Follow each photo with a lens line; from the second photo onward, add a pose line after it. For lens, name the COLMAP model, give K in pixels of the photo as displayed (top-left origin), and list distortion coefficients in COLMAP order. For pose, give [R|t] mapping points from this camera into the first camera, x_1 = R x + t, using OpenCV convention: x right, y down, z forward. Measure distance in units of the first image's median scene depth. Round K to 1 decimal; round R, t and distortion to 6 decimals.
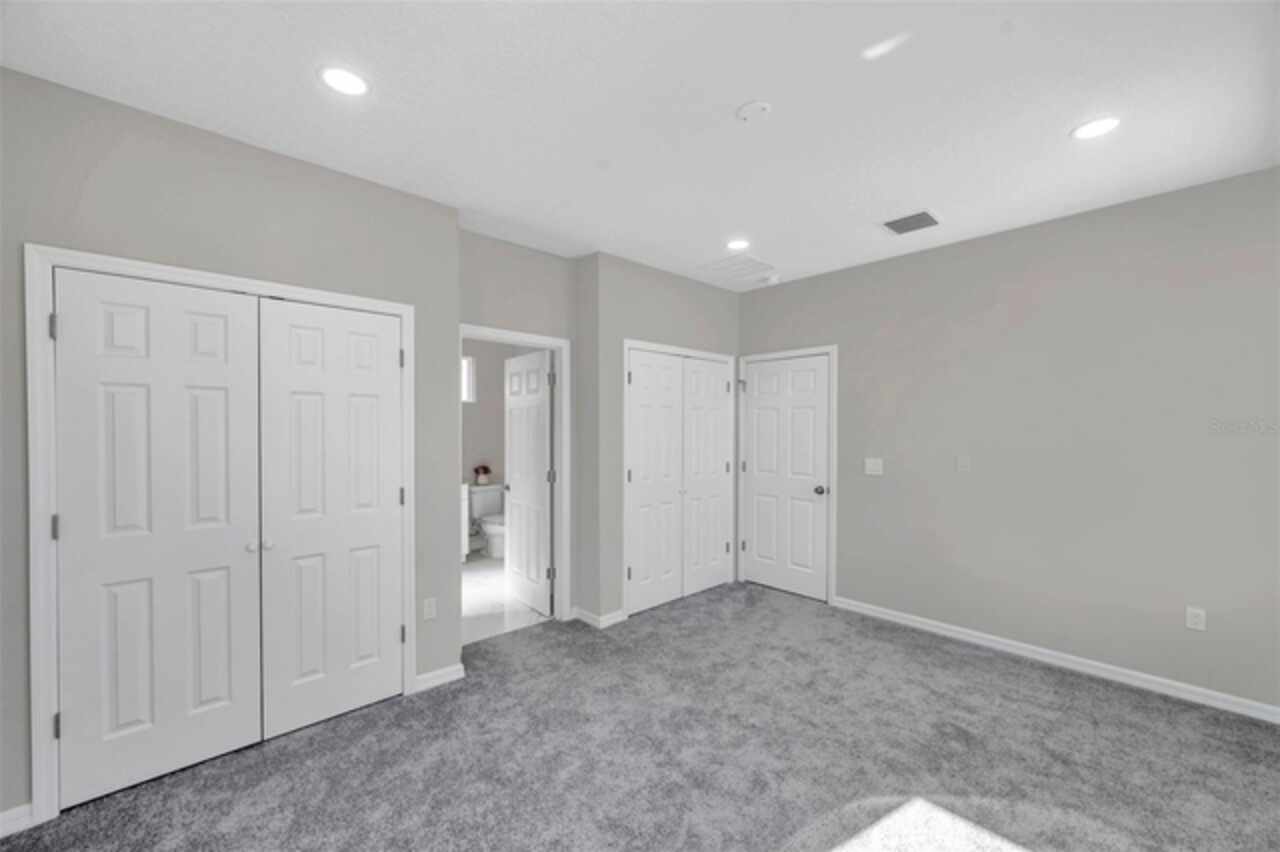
lens RADIAL K [[509.3, 0, 637.2], [0, 509.3, 432.8], [0, 0, 1]] dist [0.001924, -0.000067]
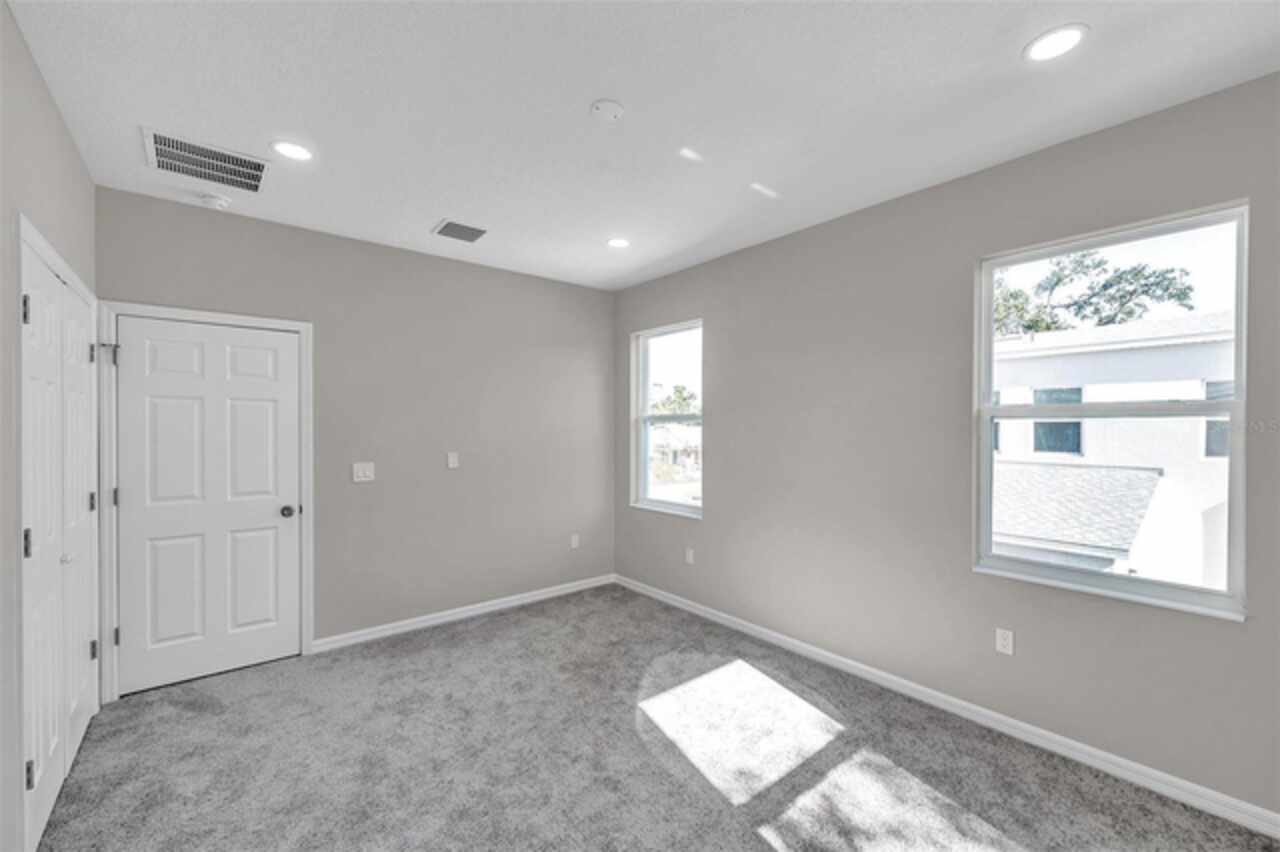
lens RADIAL K [[520.7, 0, 649.0], [0, 520.7, 433.9], [0, 0, 1]] dist [-0.001132, -0.000261]
pose [[0.046912, -0.011948, 0.998828, -0.465257], [0.008668, 0.999896, 0.011553, -0.007306], [-0.998861, 0.008116, 0.047011, 0.518814]]
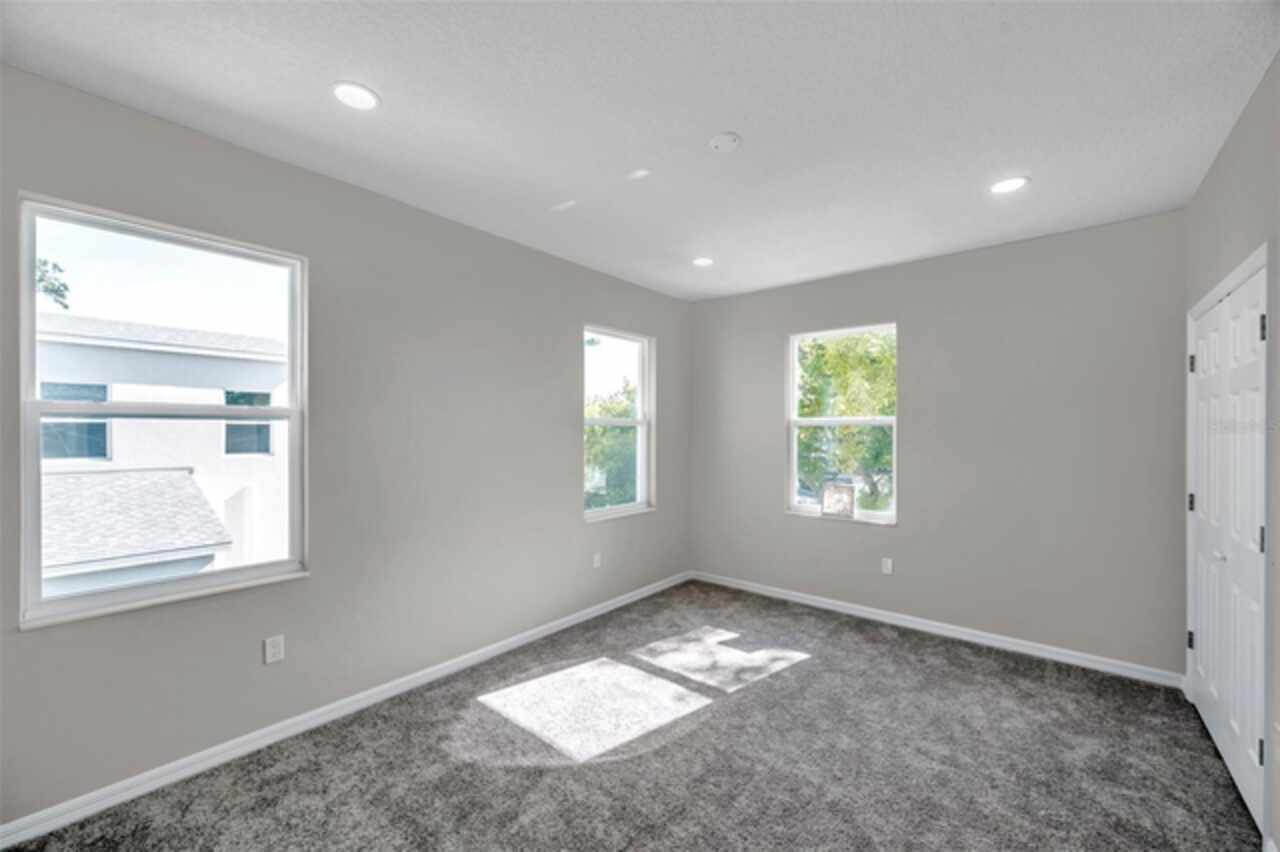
lens RADIAL K [[509.3, 0, 637.2], [0, 509.3, 432.8], [0, 0, 1]] dist [0.001924, -0.000067]
pose [[-0.992708, -0.002164, -0.120525, 0.305501], [-0.003625, 0.999923, 0.011902, -0.009814], [0.120489, 0.012252, -0.992639, 1.197705]]
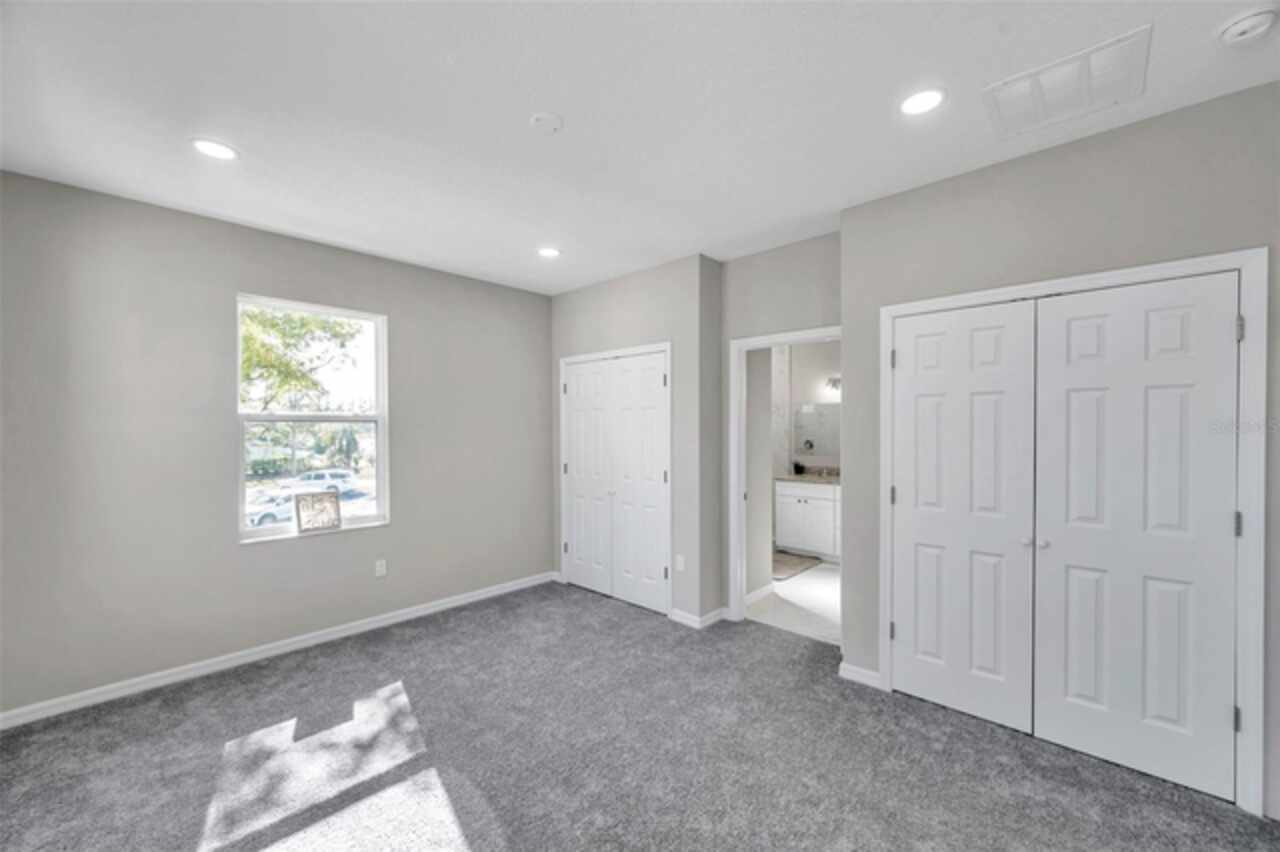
lens RADIAL K [[506.6, 0, 669.0], [0, 506.6, 429.5], [0, 0, 1]] dist [0.000472, -0.000332]
pose [[0.093415, 0.006125, -0.995608, 0.736452], [-0.010511, 0.999931, 0.005165, -0.011960], [0.995572, 0.009982, 0.093473, 0.674395]]
